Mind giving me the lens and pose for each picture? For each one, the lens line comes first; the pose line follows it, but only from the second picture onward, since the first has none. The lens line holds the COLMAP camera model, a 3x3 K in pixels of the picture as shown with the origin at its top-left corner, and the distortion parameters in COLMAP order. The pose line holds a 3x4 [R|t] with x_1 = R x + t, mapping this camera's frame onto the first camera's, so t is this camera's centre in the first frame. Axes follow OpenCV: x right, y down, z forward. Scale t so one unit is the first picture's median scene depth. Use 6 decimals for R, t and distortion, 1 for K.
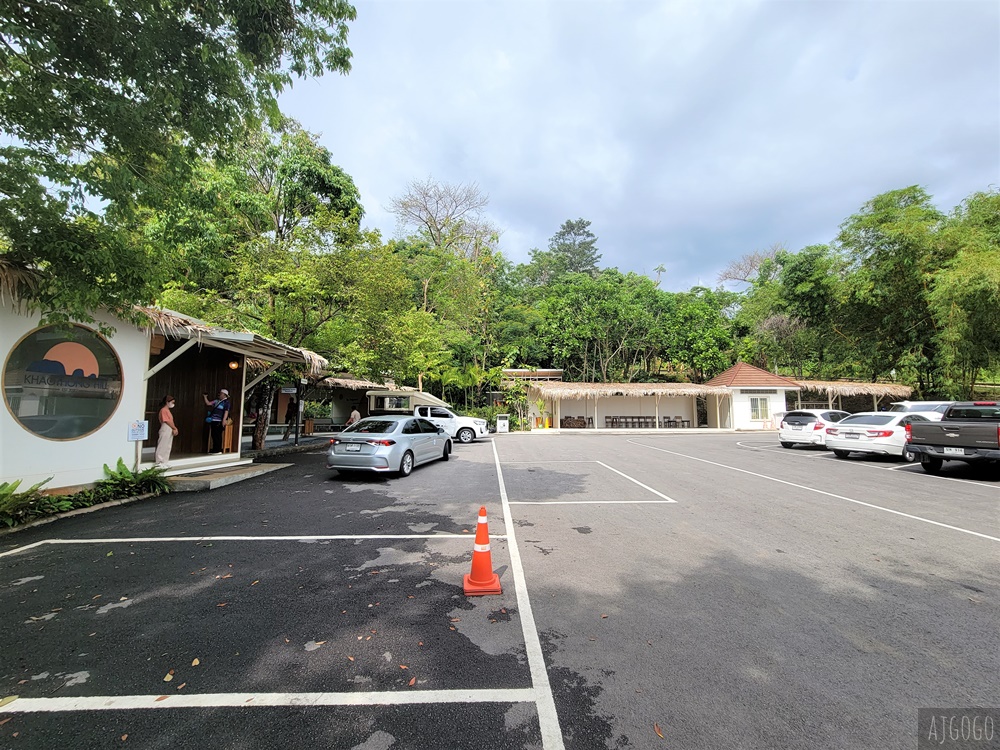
lens RADIAL K [[424.3, 0, 500.0], [0, 424.3, 375.0], [0, 0, 1]] dist [-0.000020, 0.000171]
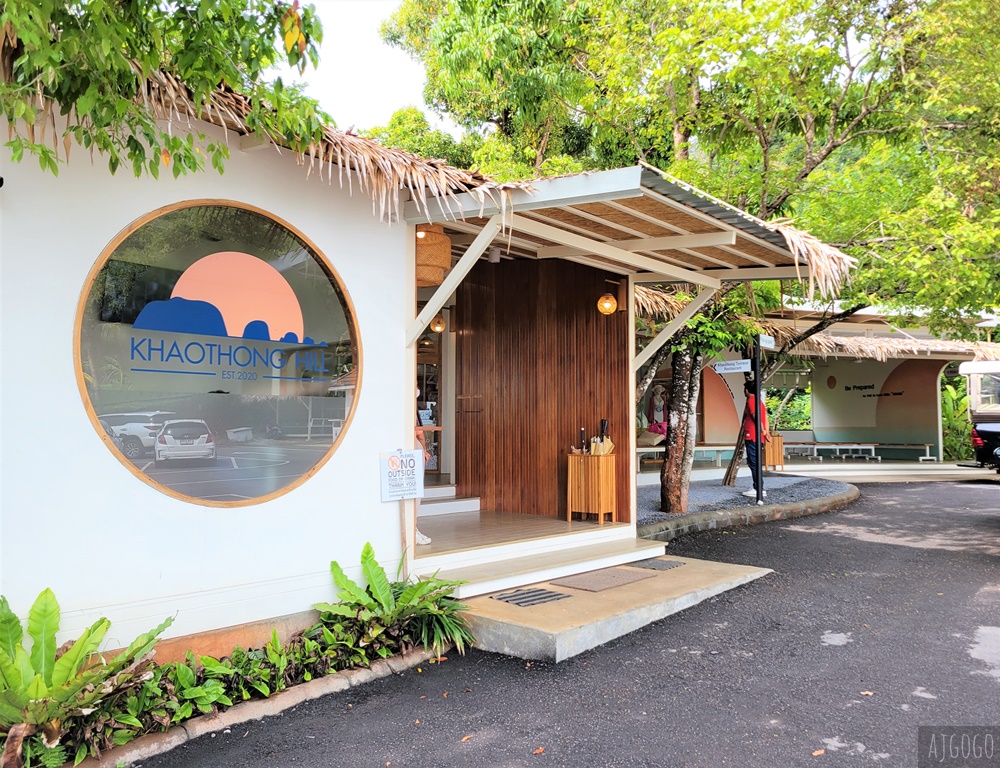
lens RADIAL K [[801.3, 0, 500.0], [0, 801.3, 384.0], [0, 0, 1]] dist [0.009946, 0.002583]
pose [[0.751015, -0.039237, -0.659118, -0.231647], [0.071534, 0.997192, 0.022146, 0.029453], [0.656399, -0.063781, 0.751713, 0.400893]]
